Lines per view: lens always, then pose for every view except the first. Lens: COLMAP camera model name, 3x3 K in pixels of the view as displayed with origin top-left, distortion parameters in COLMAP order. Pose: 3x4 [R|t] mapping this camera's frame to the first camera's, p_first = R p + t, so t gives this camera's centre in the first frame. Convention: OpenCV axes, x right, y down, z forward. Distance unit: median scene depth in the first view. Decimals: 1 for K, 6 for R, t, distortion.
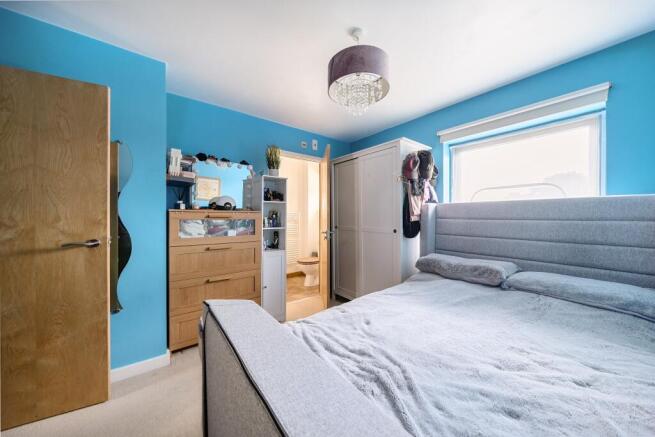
lens RADIAL K [[226.0, 0, 327.5], [0, 226.0, 218.5], [0, 0, 1]] dist [-0.000273, -0.000009]
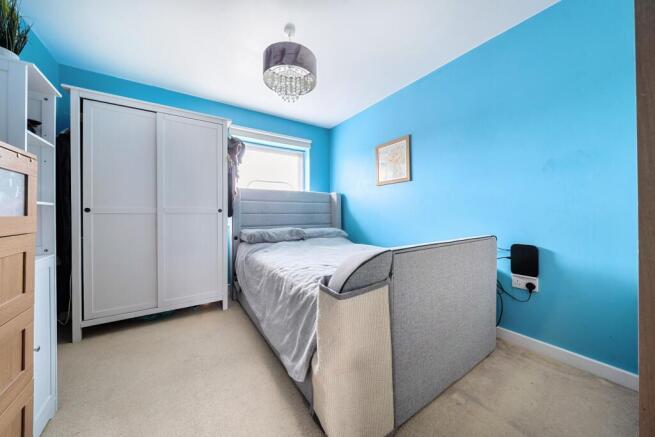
lens RADIAL K [[226.0, 0, 328.6], [0, 226.0, 212.8], [0, 0, 1]] dist [-0.000301, -0.000017]
pose [[0.063351, -0.008041, 0.997959, -0.866007], [0.006816, 0.999948, 0.007625, 0.079897], [-0.997968, 0.006319, 0.063403, 0.620822]]
